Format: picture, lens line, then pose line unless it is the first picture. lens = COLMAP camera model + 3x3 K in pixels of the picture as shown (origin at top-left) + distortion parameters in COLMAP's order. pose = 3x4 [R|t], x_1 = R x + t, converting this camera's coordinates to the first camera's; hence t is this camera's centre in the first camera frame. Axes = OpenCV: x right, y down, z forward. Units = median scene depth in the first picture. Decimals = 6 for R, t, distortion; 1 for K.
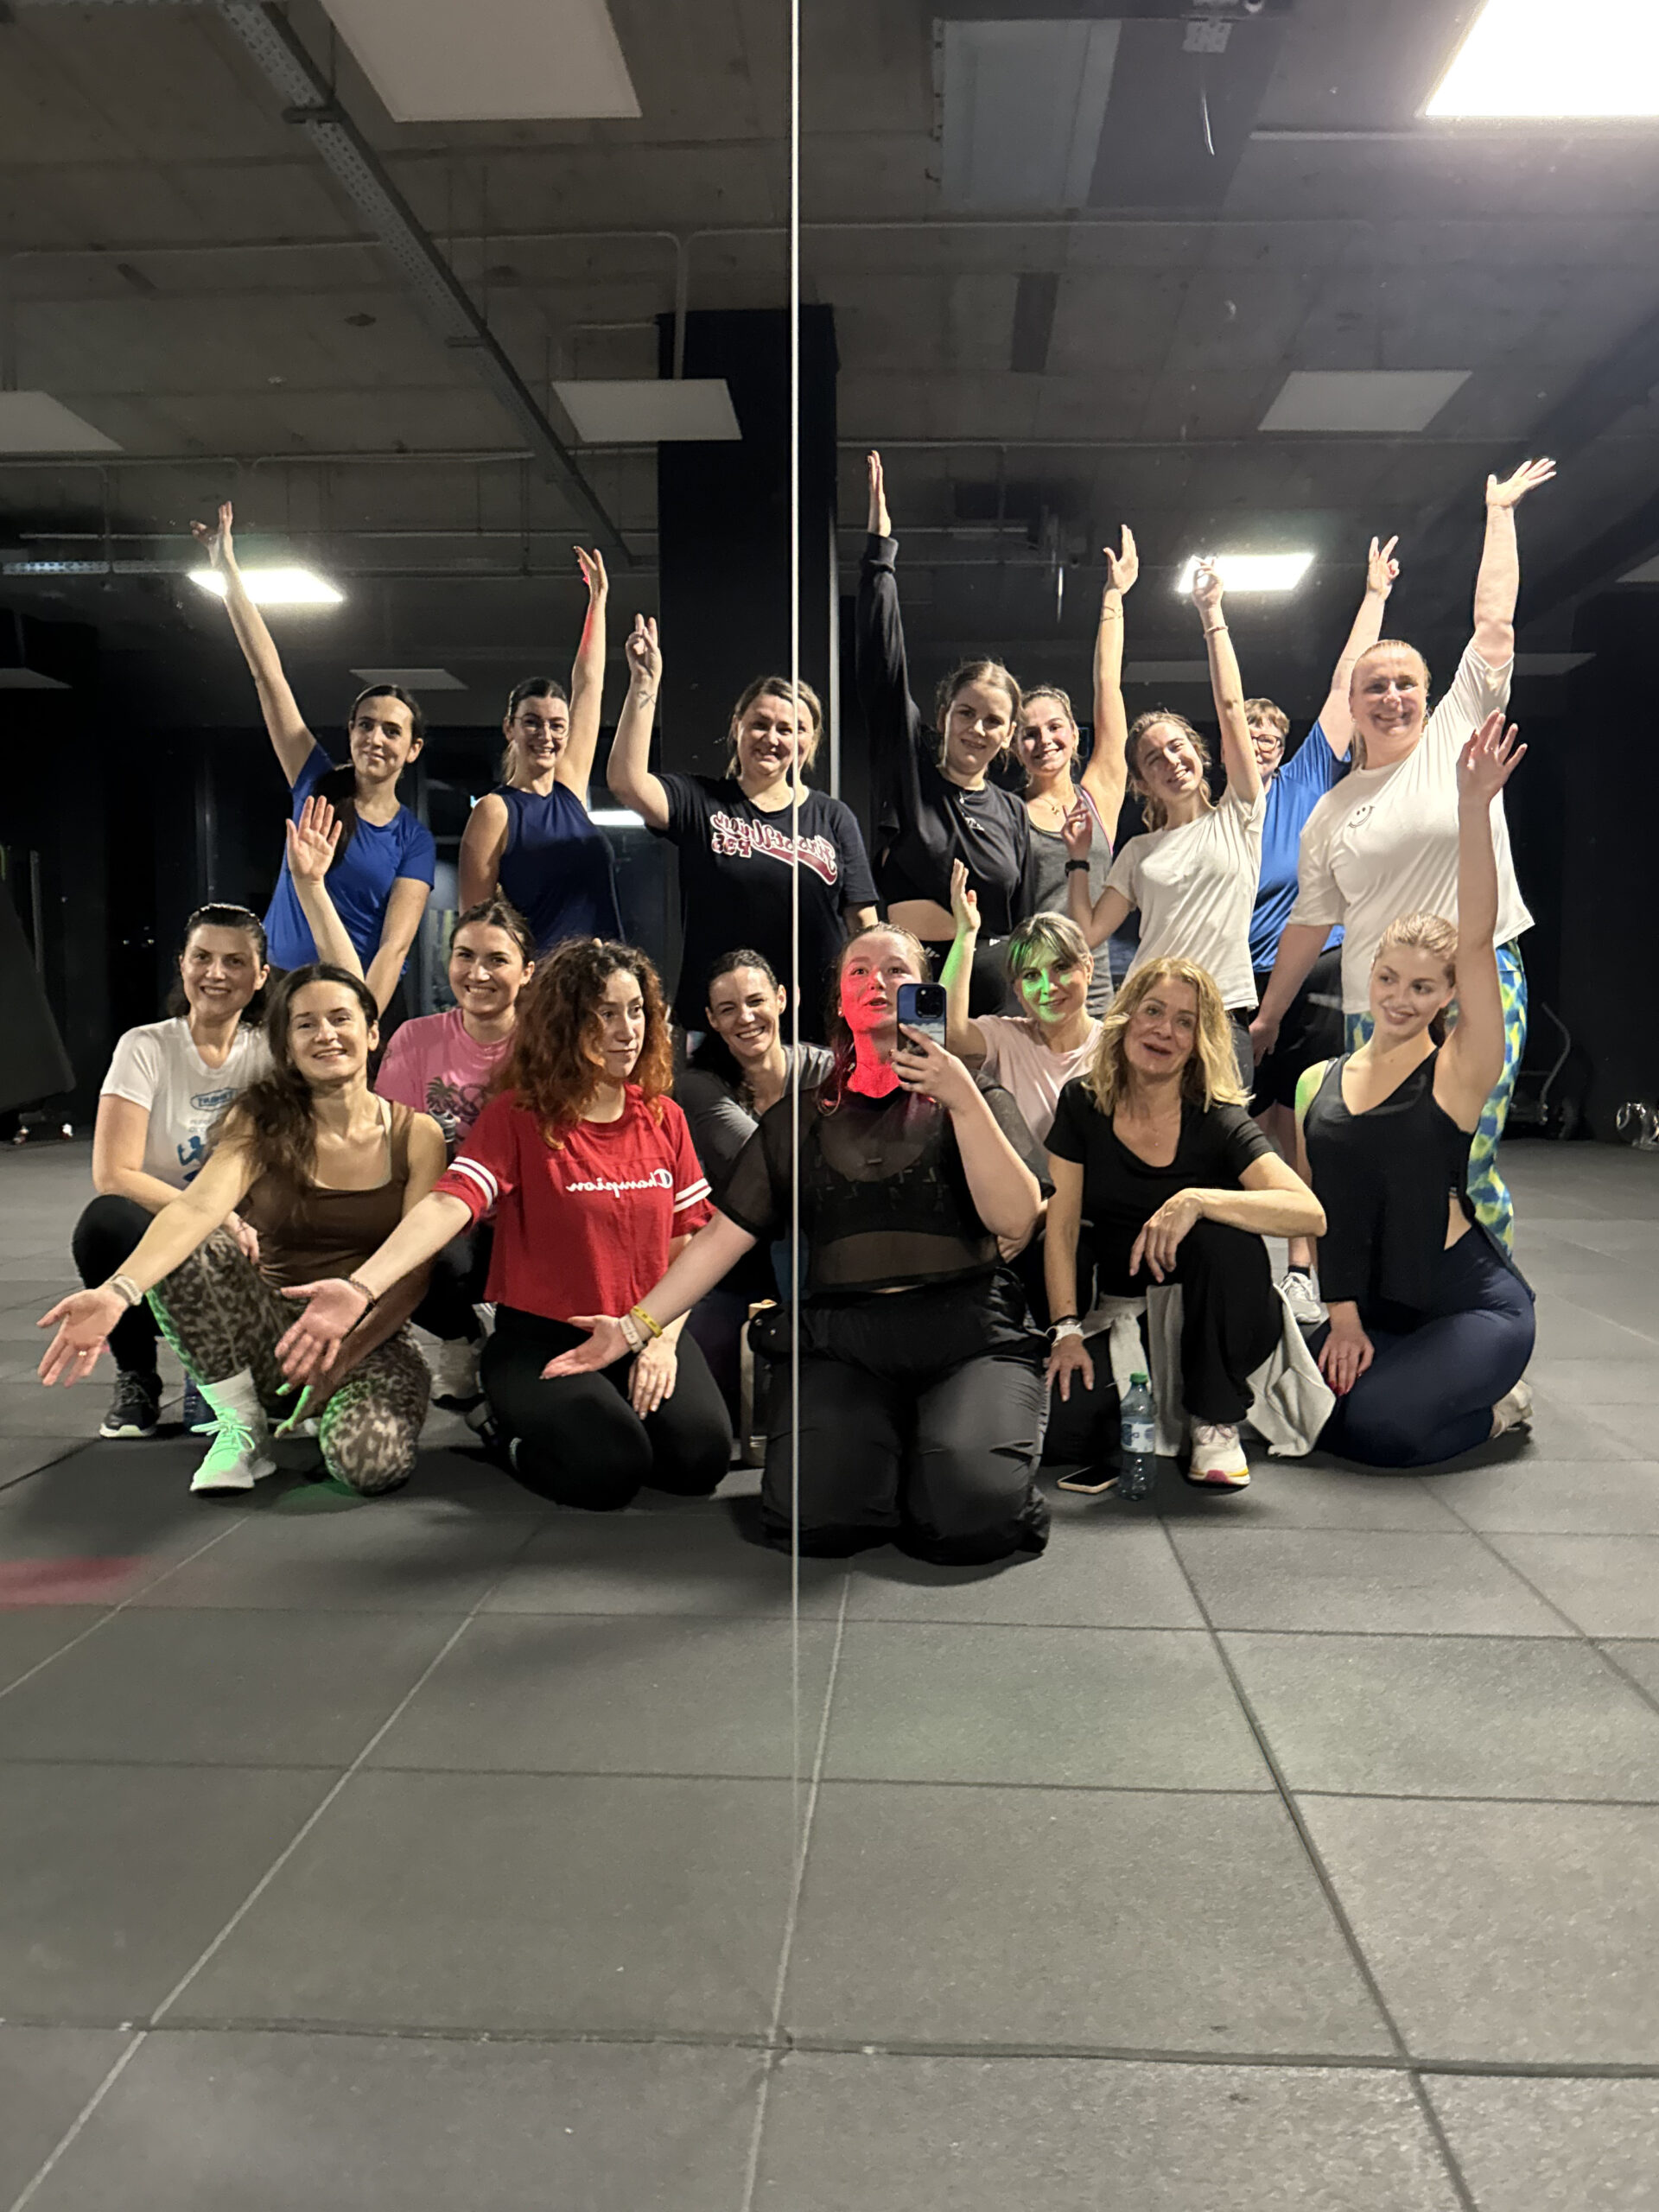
lens RADIAL K [[1766.9, 0, 831.1], [0, 1766.9, 1140.9], [0, 0, 1]] dist [0.003659, -0.015882]
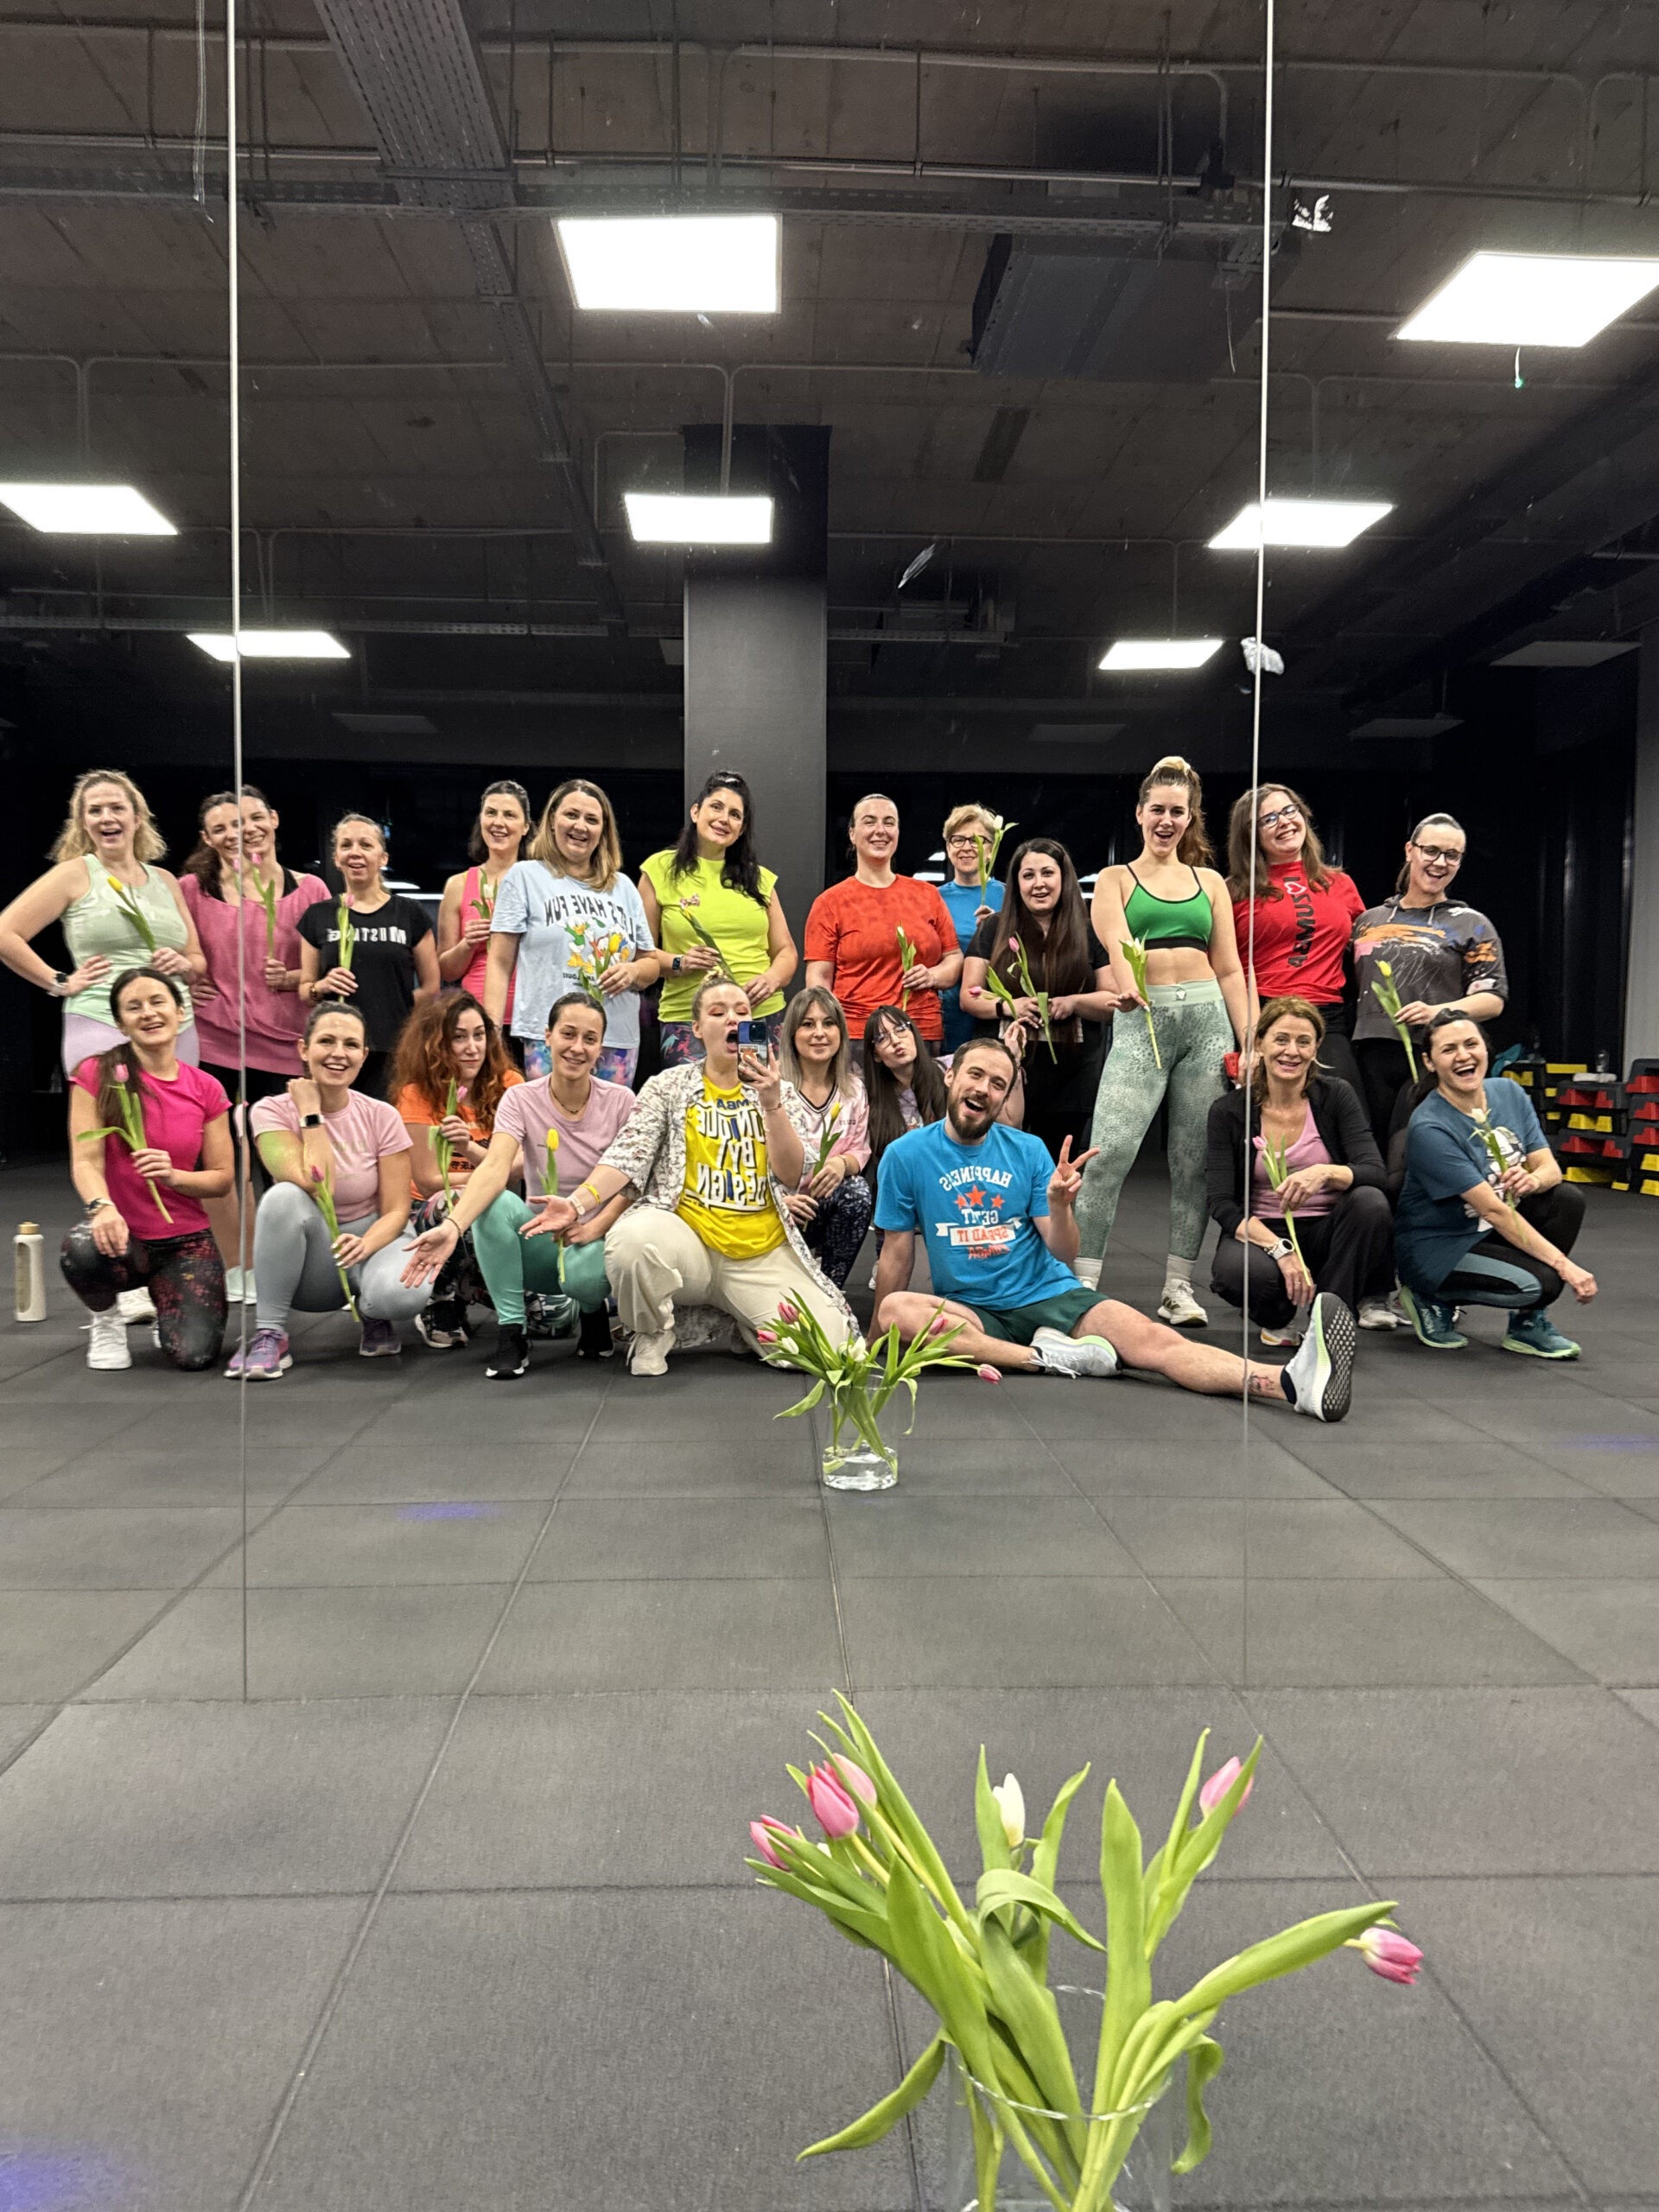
lens RADIAL K [[1766.9, 0, 842.4], [0, 1766.9, 1103.6], [0, 0, 1]] dist [0.003659, -0.015882]
pose [[0.995646, 0.002027, 0.093192, -0.171118], [0.001307, 0.999362, -0.035697, 0.007929], [-0.093205, 0.035663, 0.995008, -0.194501]]
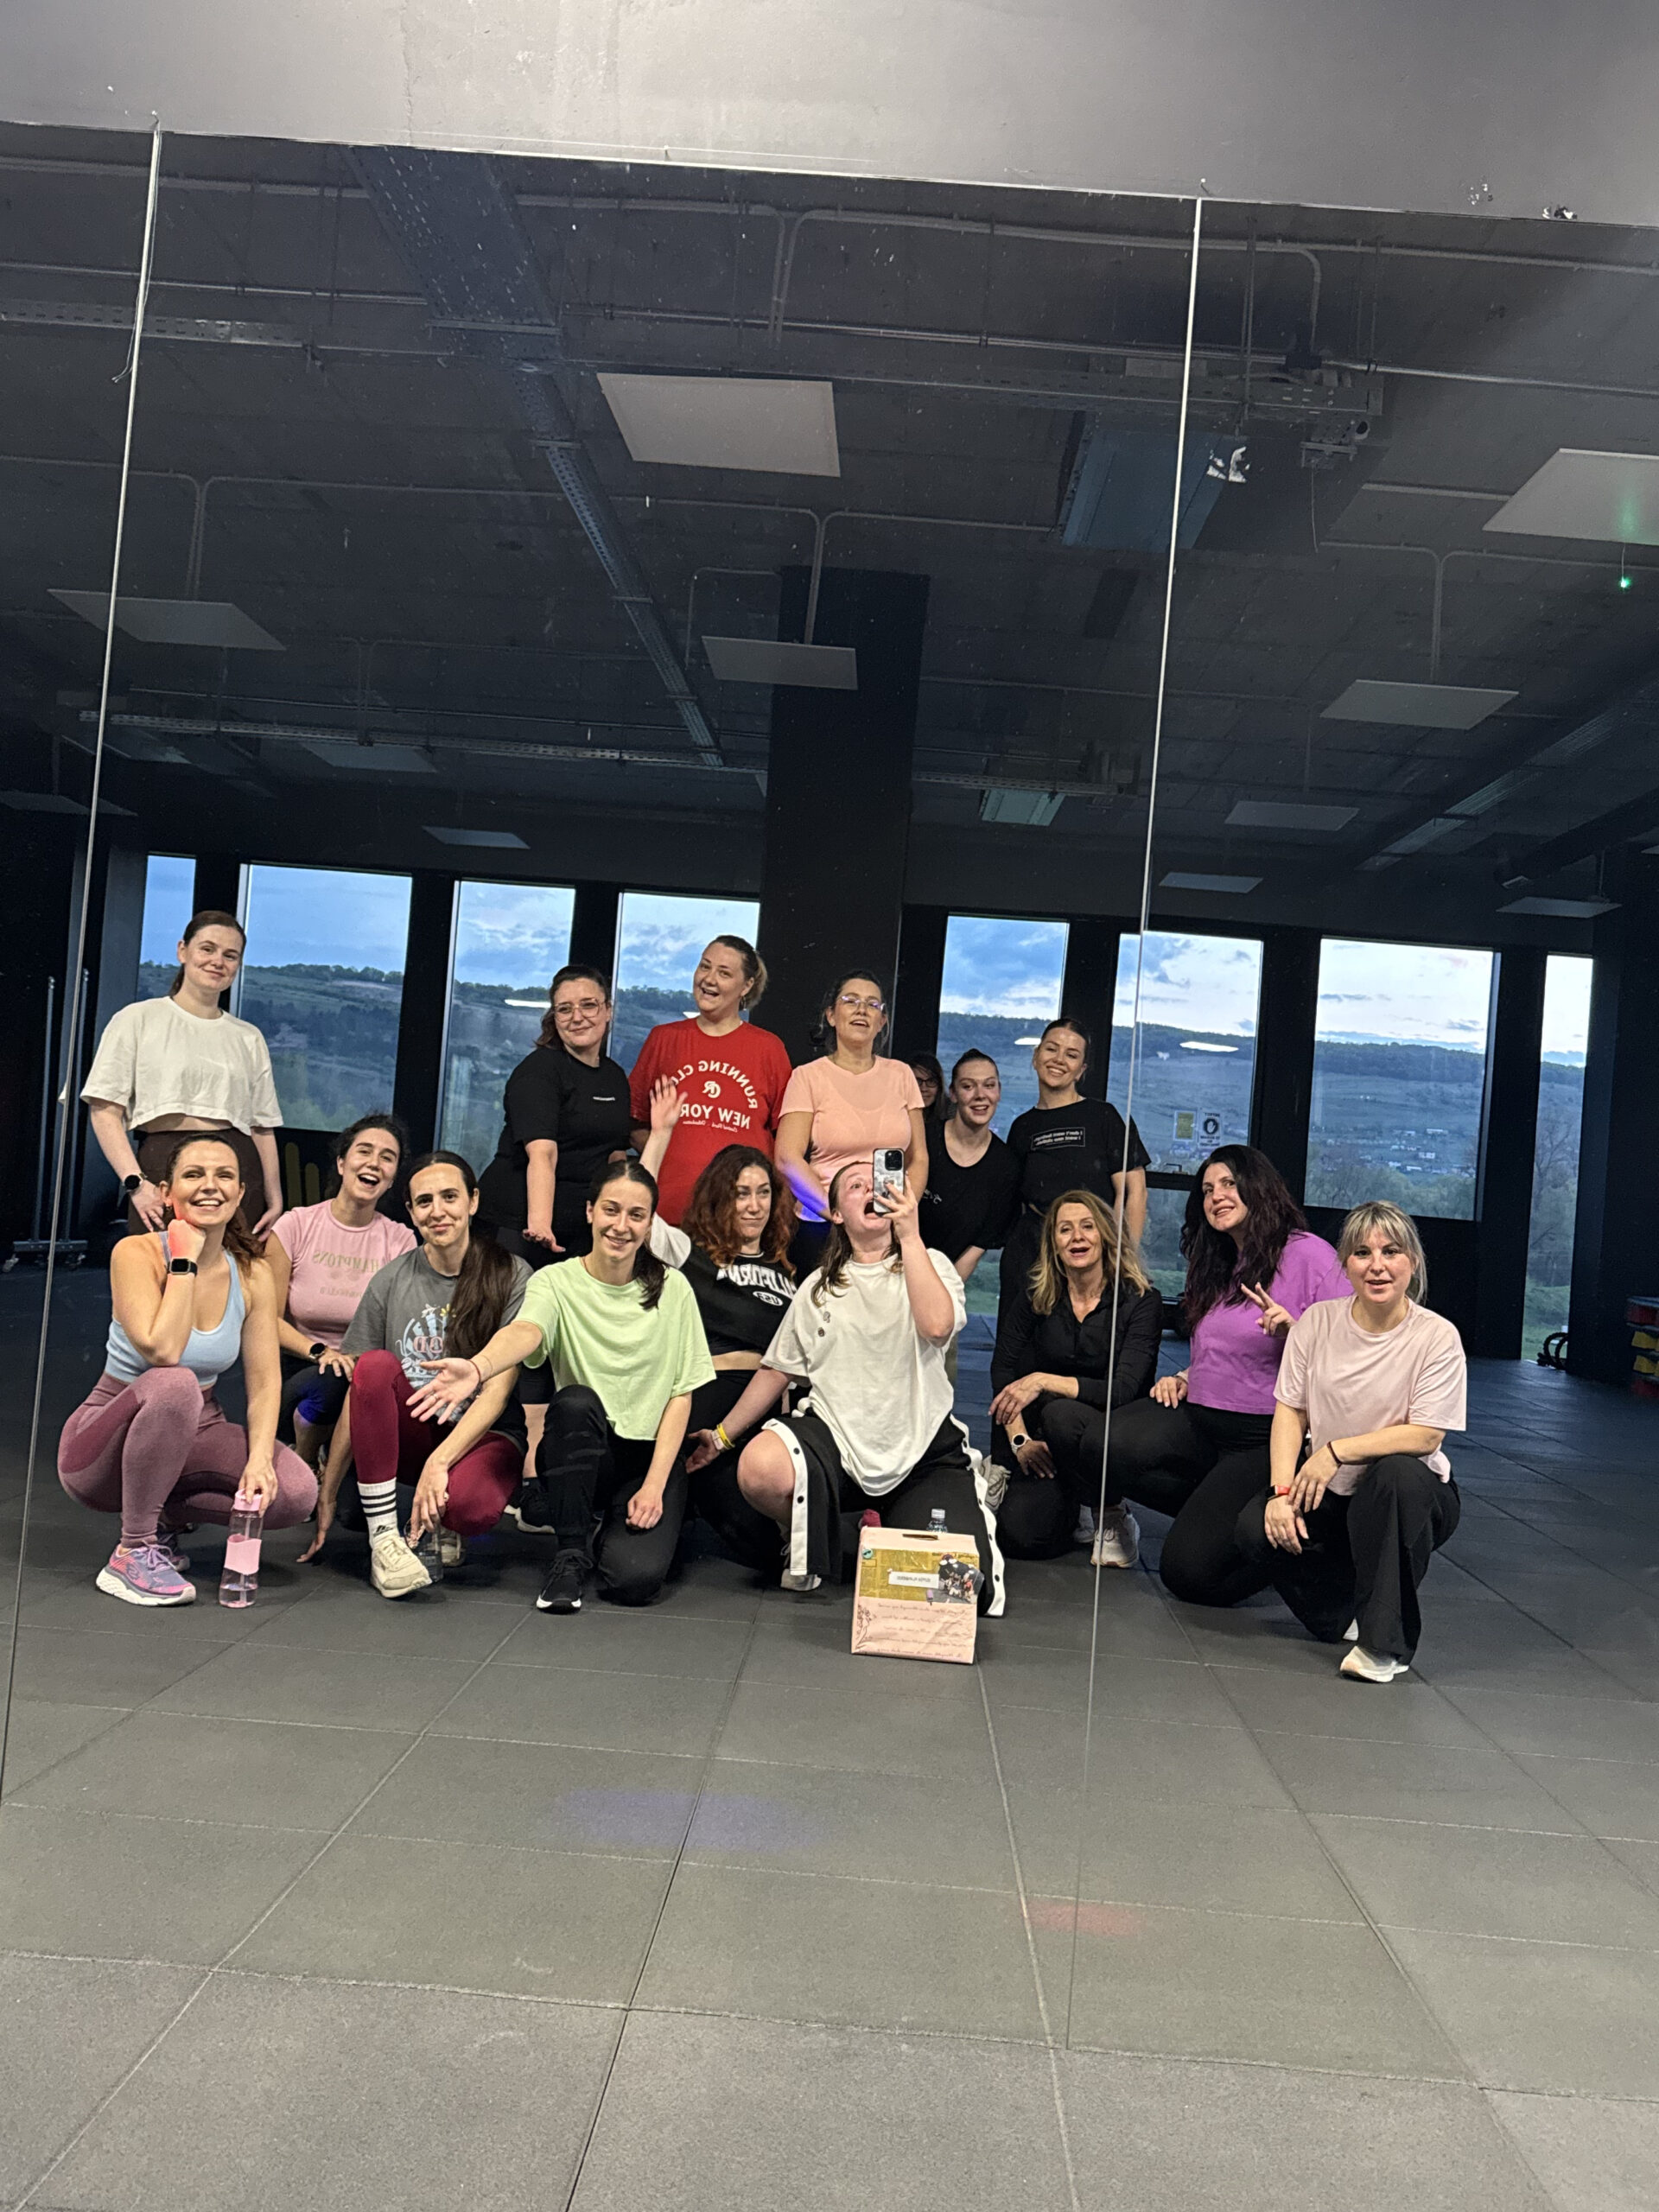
lens RADIAL K [[1893.8, 0, 851.2], [0, 1893.8, 1085.6], [0, 0, 1]] dist [0.005655, -0.017638]
pose [[0.996582, 0.079596, 0.022119, -0.093187], [-0.076452, 0.990049, -0.118143, -0.026029], [-0.031303, 0.116048, 0.992750, -0.205825]]
